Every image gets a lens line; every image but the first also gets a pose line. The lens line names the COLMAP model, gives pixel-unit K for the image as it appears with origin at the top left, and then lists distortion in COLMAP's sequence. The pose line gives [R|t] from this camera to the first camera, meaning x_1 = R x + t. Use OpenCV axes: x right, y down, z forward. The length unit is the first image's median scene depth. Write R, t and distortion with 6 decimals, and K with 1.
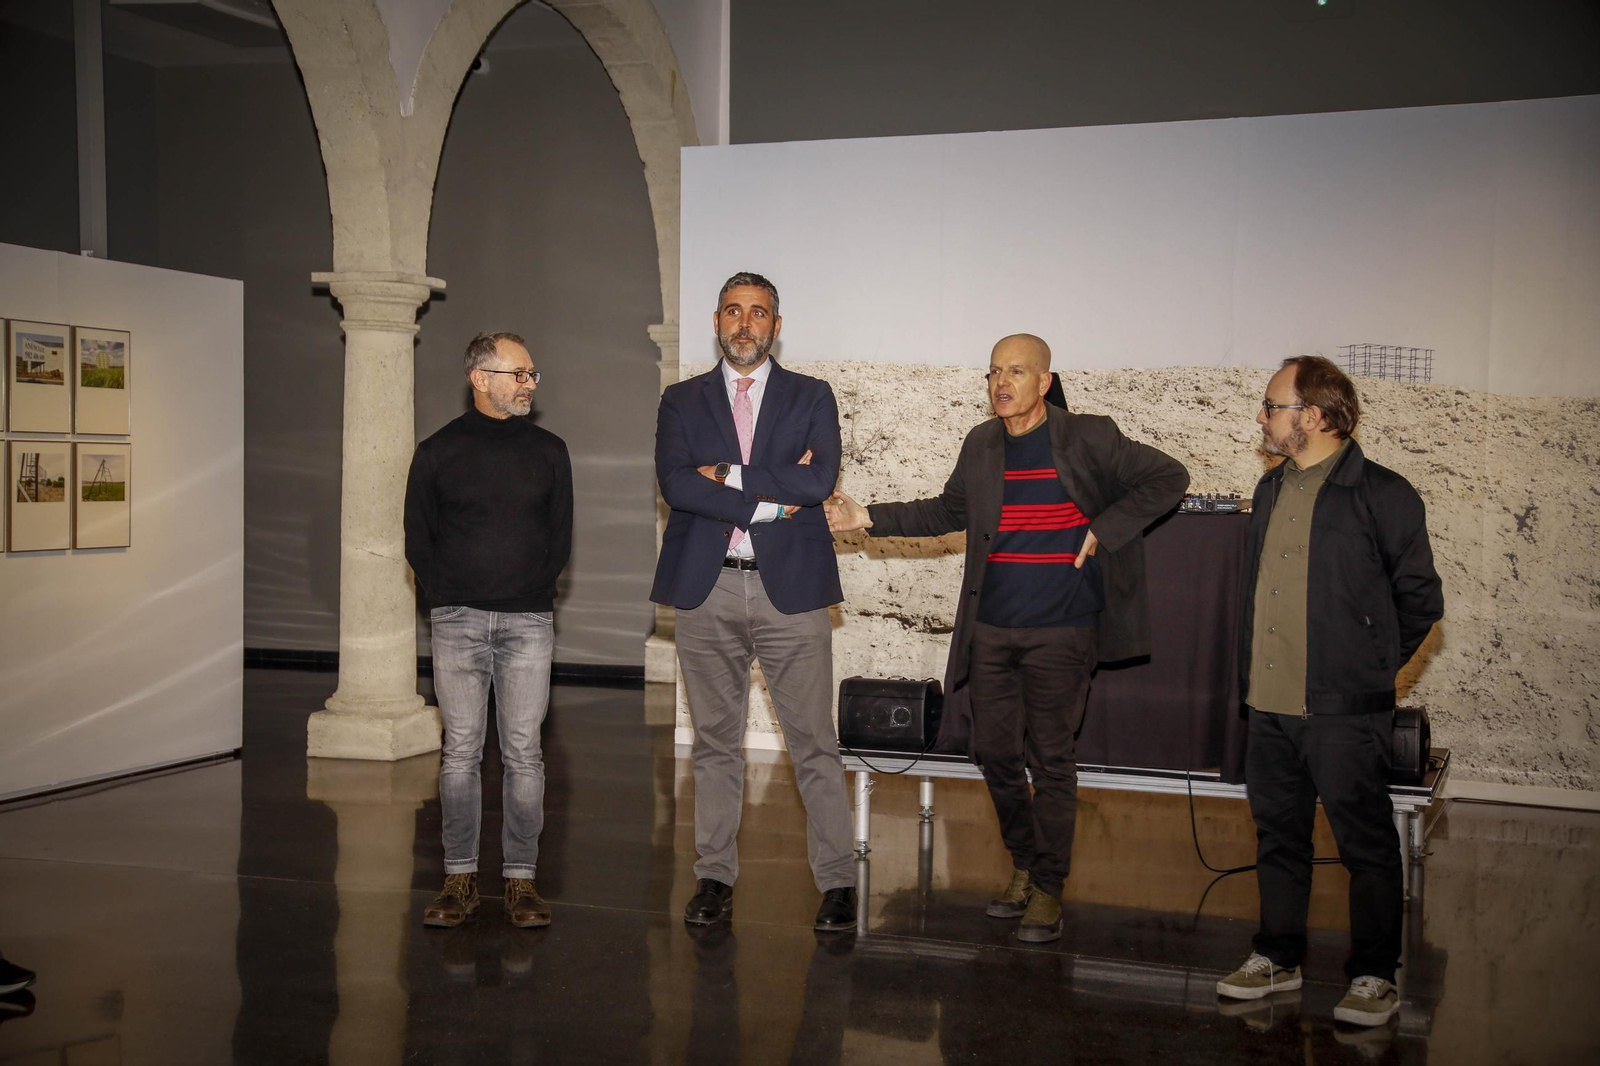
lens RADIAL K [[2104.6, 0, 798.8], [0, 2104.6, 541.7], [0, 0, 1]] dist [0.201956, 0.000000]
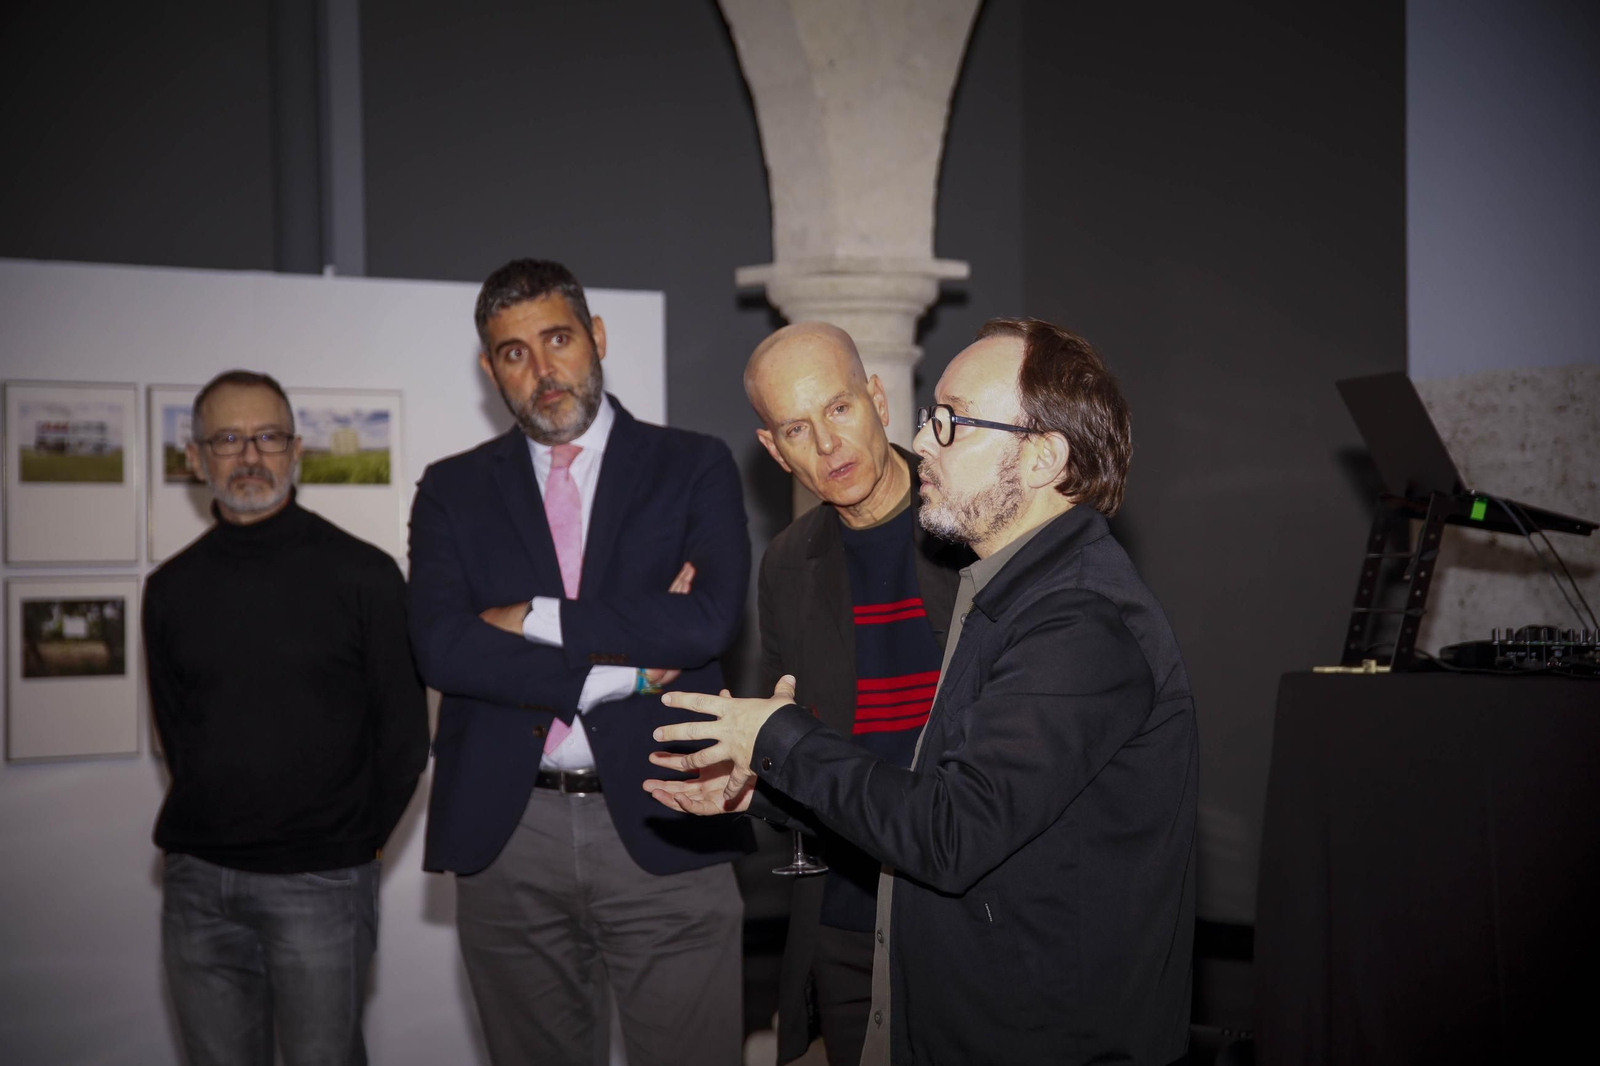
lens RADIAL K [[3849.4, 0, 802.1], [0, 3849.4, 541.7], [0, 0, 1]] dist [0.297066, 0.000000]
pose [[0.798740, -0.030030, -0.600927, 0.605641], [0.003003, 0.998940, -0.045929, -0.005122], [0.601669, 0.034881, 0.797983, 0.253294]]
